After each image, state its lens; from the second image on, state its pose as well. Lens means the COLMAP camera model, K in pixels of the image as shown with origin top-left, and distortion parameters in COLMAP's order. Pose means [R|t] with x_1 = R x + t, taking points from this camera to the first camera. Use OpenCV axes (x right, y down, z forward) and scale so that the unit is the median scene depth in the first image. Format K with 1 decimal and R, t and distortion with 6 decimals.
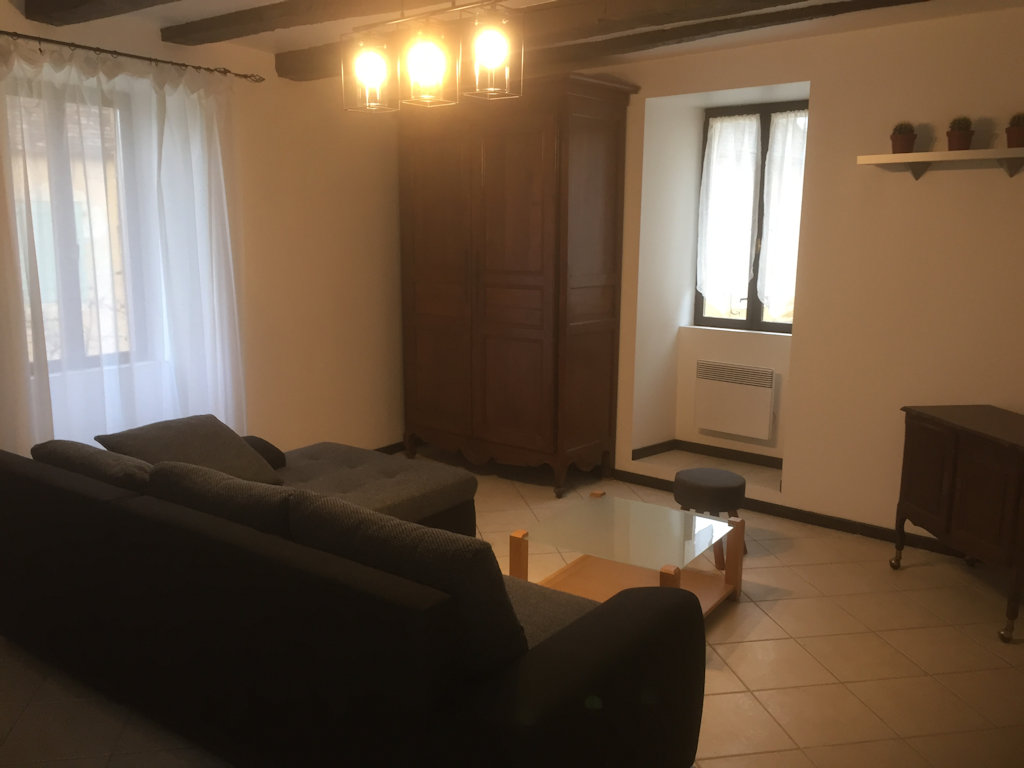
lens RADIAL K [[866.6, 0, 512.0], [0, 866.6, 384.0], [0, 0, 1]] dist [0.069210, -0.100714]
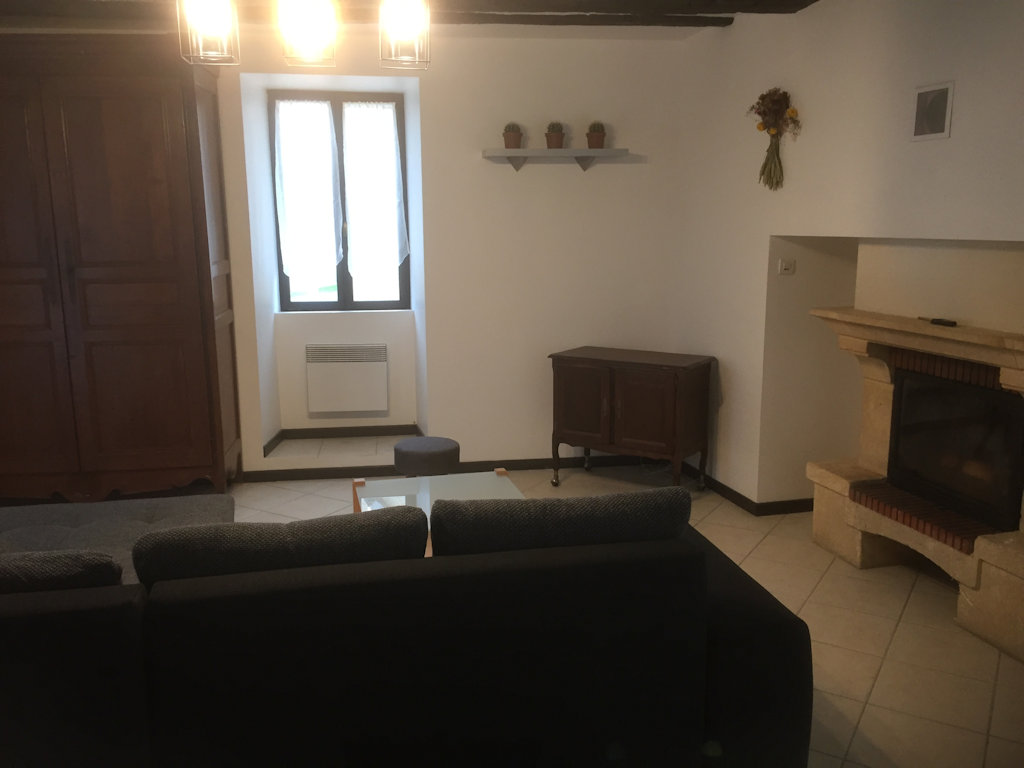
lens RADIAL K [[866.6, 0, 512.0], [0, 866.6, 384.0], [0, 0, 1]] dist [0.069210, -0.100714]
pose [[0.659834, -0.148583, 0.736574, -0.393003], [0.142261, 0.987229, 0.071706, -0.022182], [-0.737821, 0.057472, 0.672545, 0.166419]]
